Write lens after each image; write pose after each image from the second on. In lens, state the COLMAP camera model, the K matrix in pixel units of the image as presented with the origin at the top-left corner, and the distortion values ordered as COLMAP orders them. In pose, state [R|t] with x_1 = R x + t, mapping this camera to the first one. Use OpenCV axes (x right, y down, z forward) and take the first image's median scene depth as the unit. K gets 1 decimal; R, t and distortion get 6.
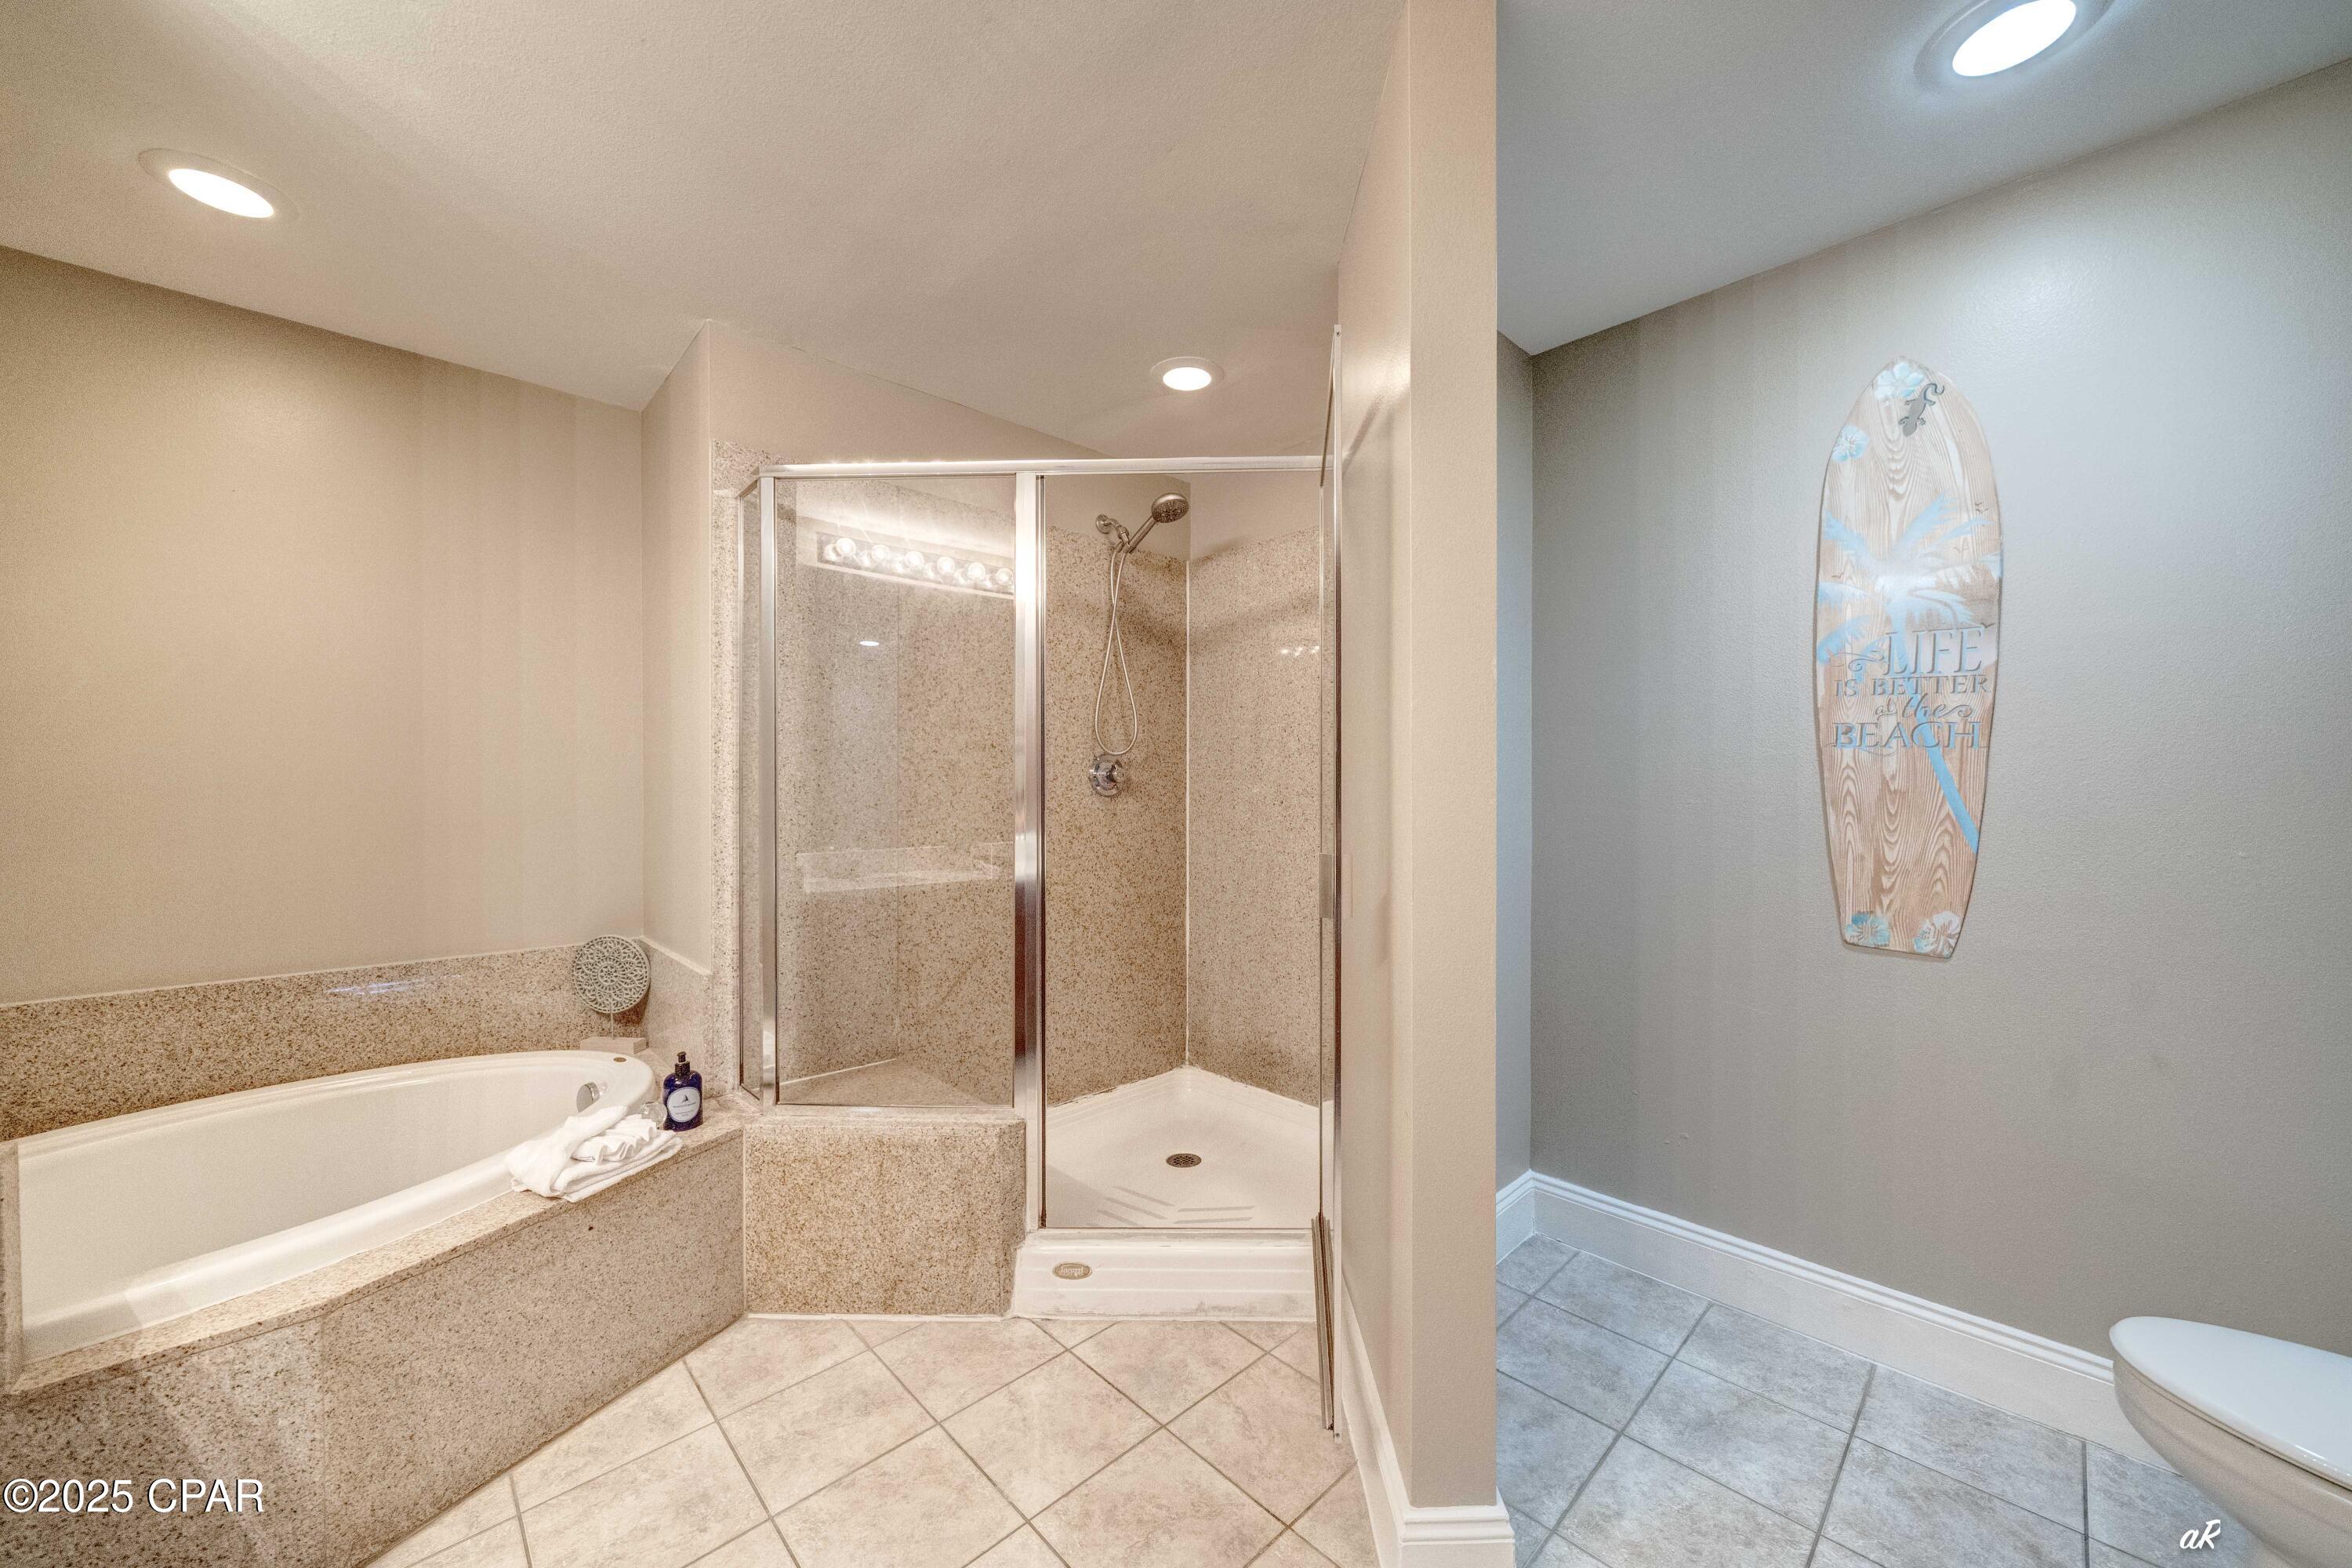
lens RADIAL K [[898.7, 0, 1074.2], [0, 898.7, 794.6], [0, 0, 1]] dist [-0.008418, -0.000575]
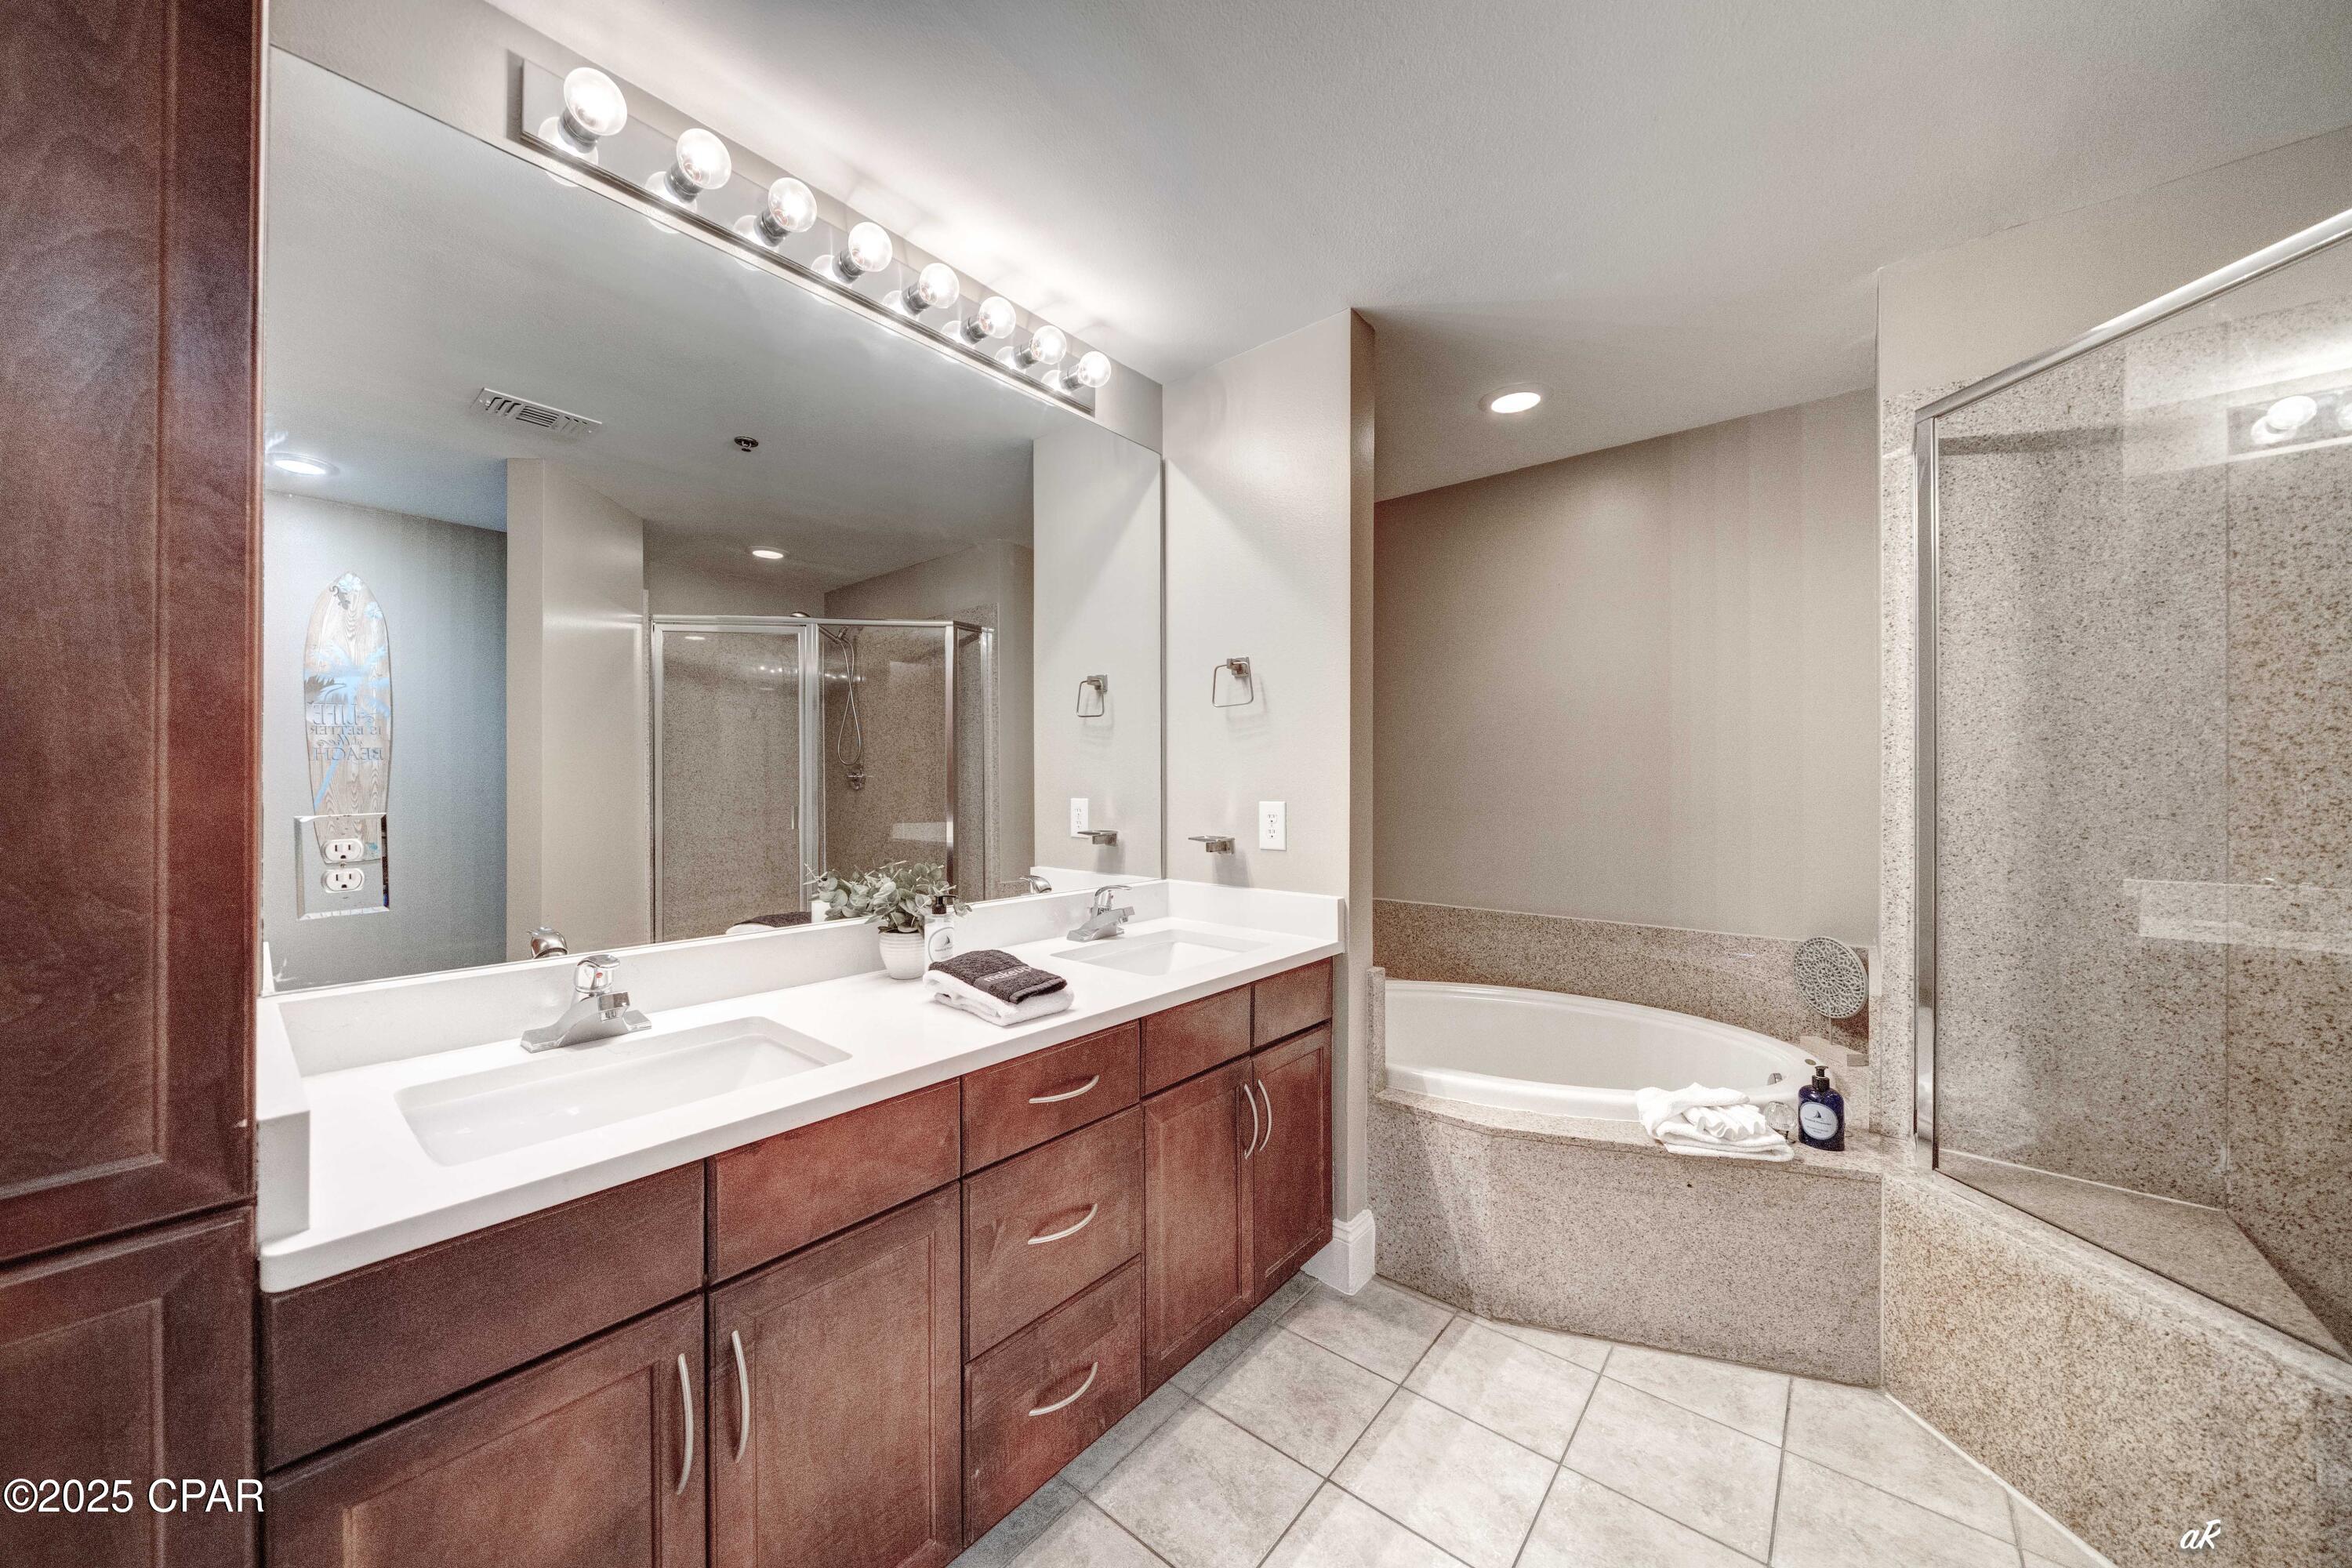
lens RADIAL K [[812.4, 0, 1165.8], [0, 812.4, 788.7], [0, 0, 1]] dist [-0.000717, -0.001736]
pose [[0.116374, 0.006558, -0.993184, 0.341436], [-0.010145, 0.999934, 0.005413, -0.004510], [0.993154, 0.009446, 0.116433, 0.211634]]
